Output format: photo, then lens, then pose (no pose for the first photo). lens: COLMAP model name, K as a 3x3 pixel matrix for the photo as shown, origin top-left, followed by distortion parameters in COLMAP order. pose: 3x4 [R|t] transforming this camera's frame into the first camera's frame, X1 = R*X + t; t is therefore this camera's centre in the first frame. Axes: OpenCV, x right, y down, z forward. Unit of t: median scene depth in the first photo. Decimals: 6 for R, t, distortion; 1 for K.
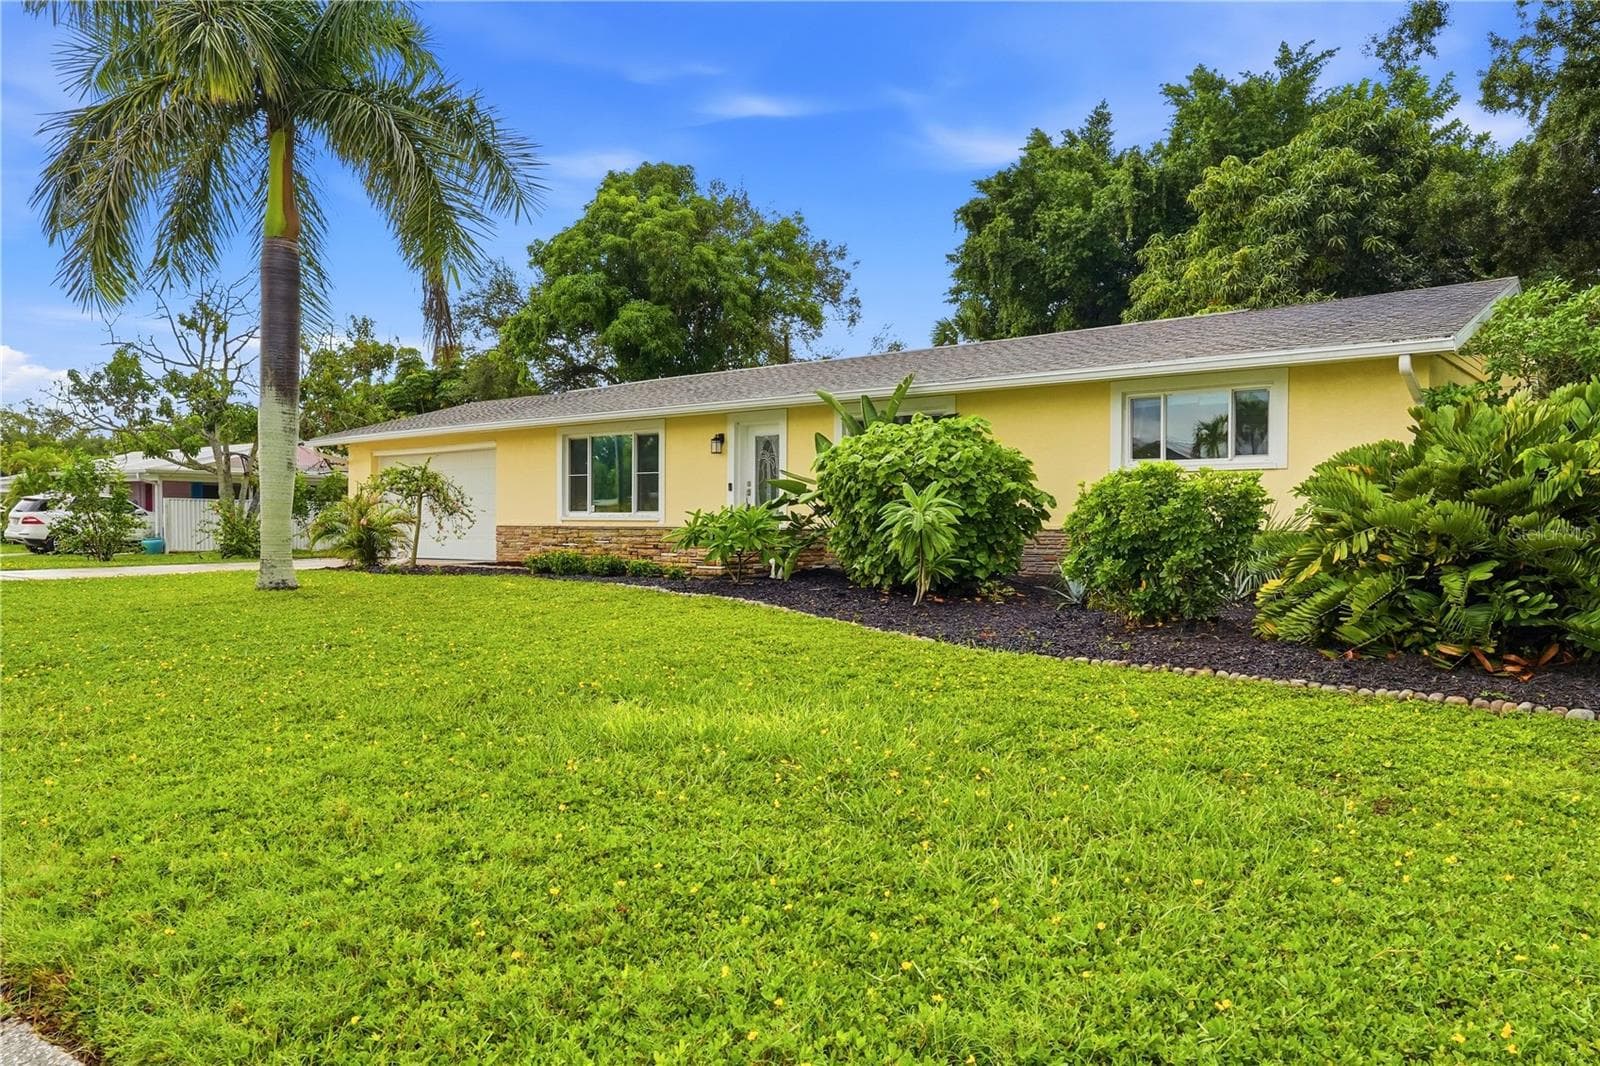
lens RADIAL K [[1109.9, 0, 800.0], [0, 1109.9, 533.0], [0, 0, 1]] dist [-0.006176, 0.032433]
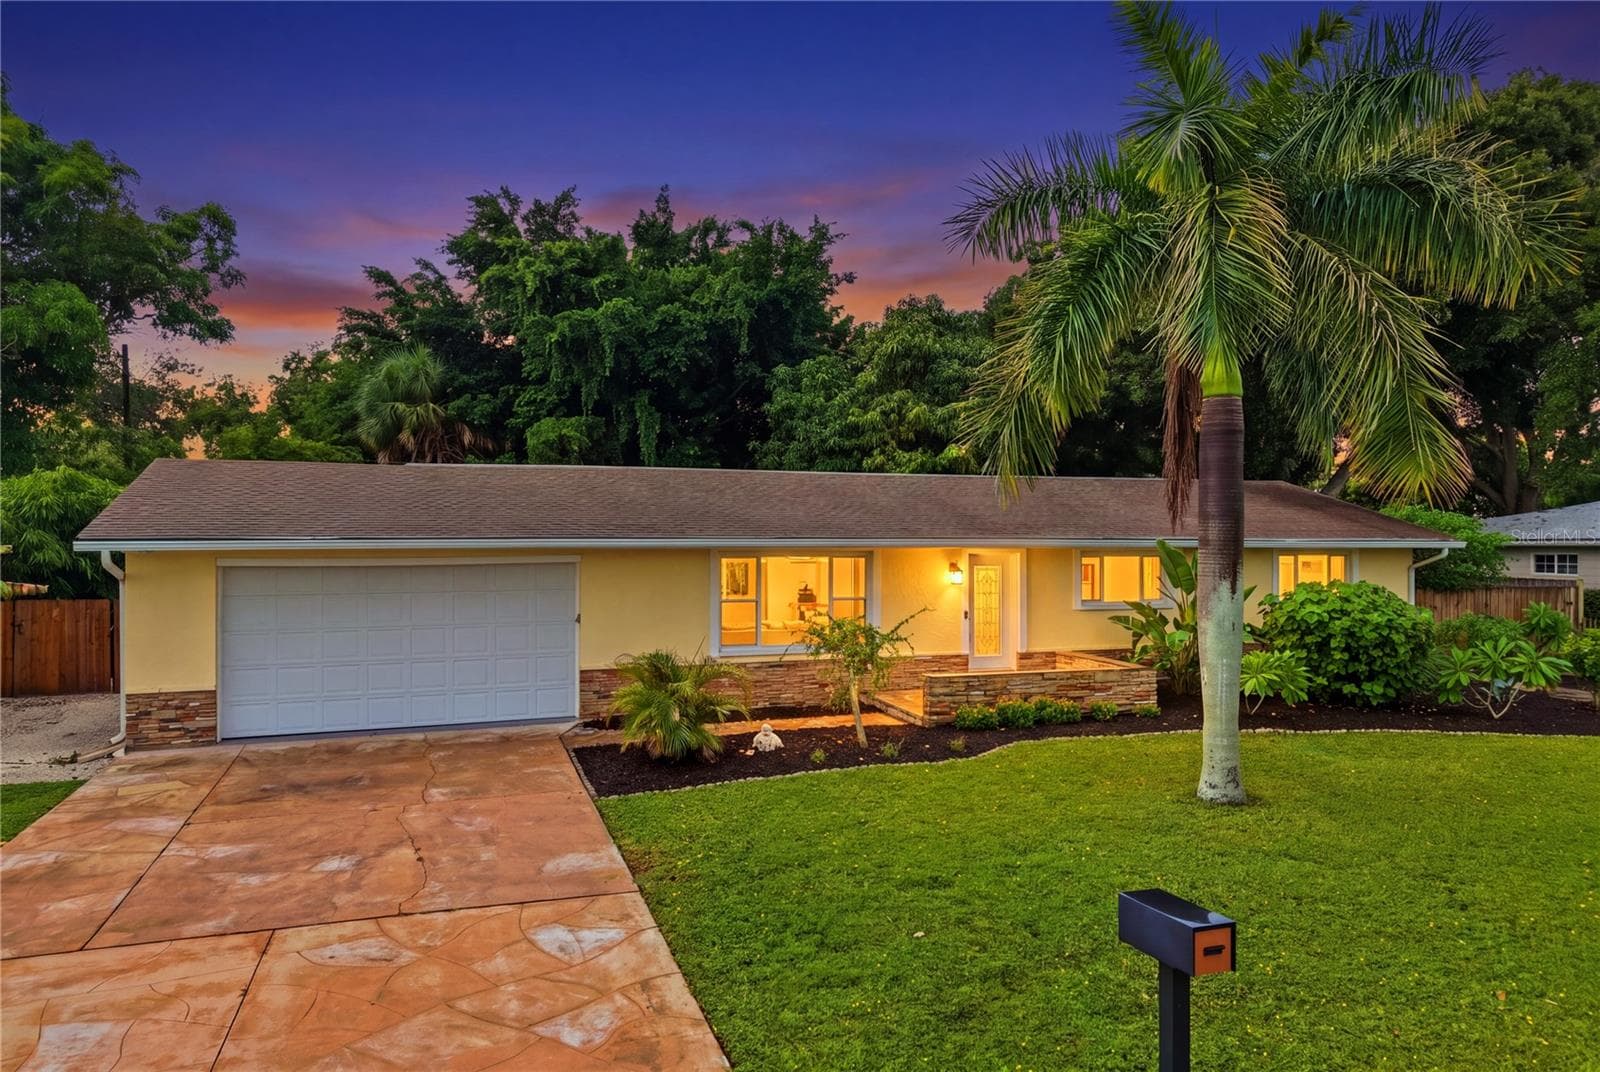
lens RADIAL K [[1079.3, 0, 800.0], [0, 1079.3, 536.0], [0, 0, 1]] dist [0.004542, 0.000475]
pose [[0.505131, -0.000641, 0.863042, -0.864508], [0.007172, 0.999968, -0.003455, -0.097177], [-0.863013, 0.007935, 0.505120, 0.544600]]
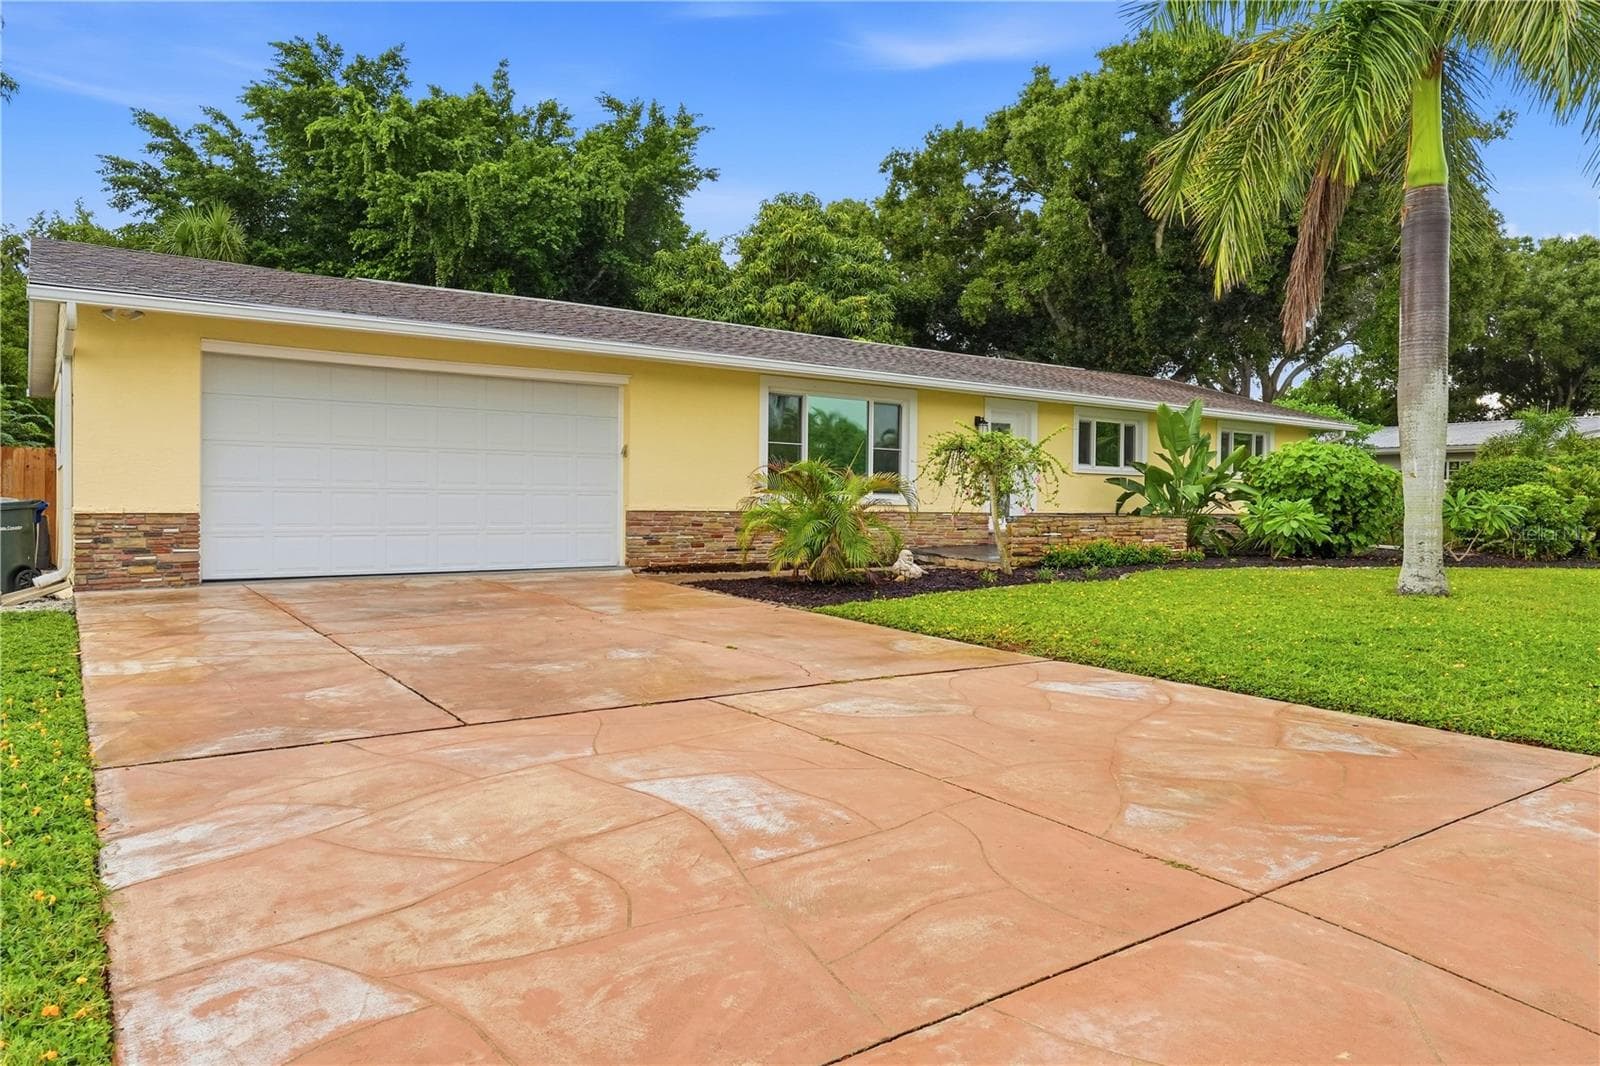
lens RADIAL K [[1052.8, 0, 804.3], [0, 1052.8, 513.4], [0, 0, 1]] dist [-0.026306, 0.029705]
pose [[0.244895, -0.009838, 0.969500, -0.874893], [-0.003082, 0.999936, 0.010926, -0.012175], [-0.969545, -0.005664, 0.244849, 0.804142]]
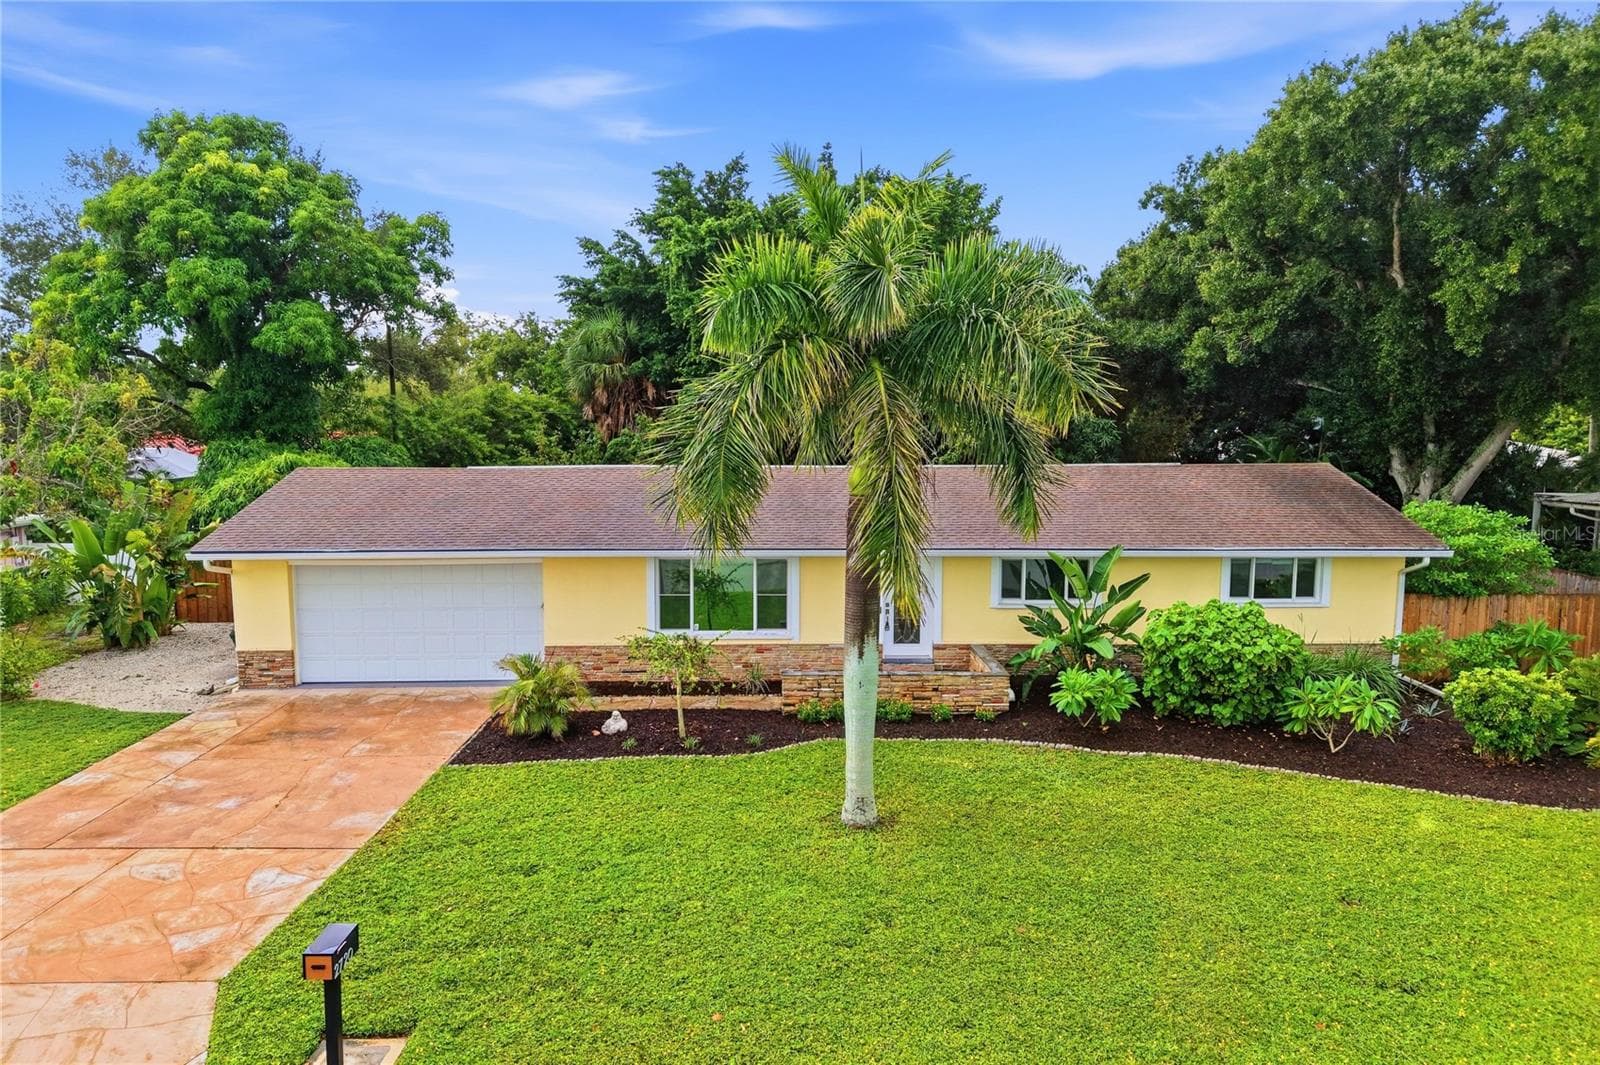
lens RADIAL K [[1069.0, 0, 800.0], [0, 1069.0, 532.5], [0, 0, 1]] dist [0.023633, -0.022803]
pose [[0.760139, -0.075321, 0.645380, -0.734400], [0.007392, 0.994197, 0.107323, -0.211699], [-0.649718, -0.076810, 0.756284, 0.181242]]
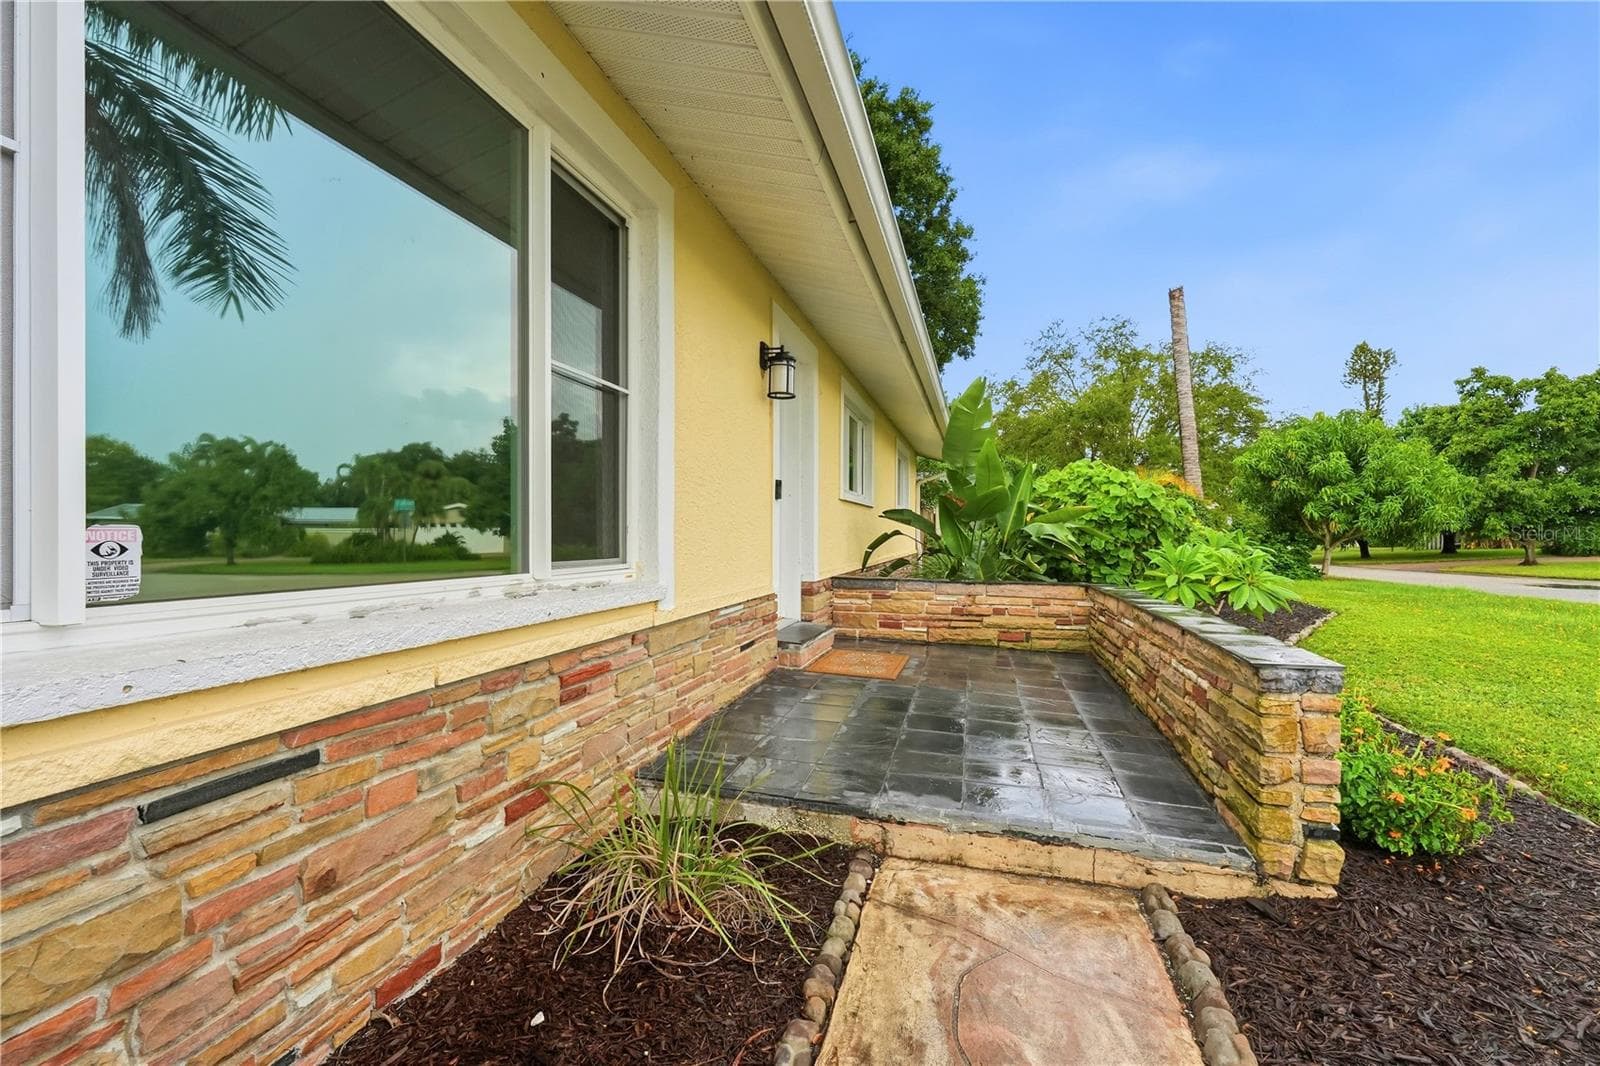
lens RADIAL K [[701.3, 0, 800.0], [0, 701.3, 533.0], [0, 0, 1]] dist [-0.000213, 0.000271]
pose [[-0.416793, -0.000803, 0.909001, -0.254757], [0.003036, 0.999993, 0.002276, -0.023549], [-0.908996, 0.003708, -0.416787, 0.949976]]
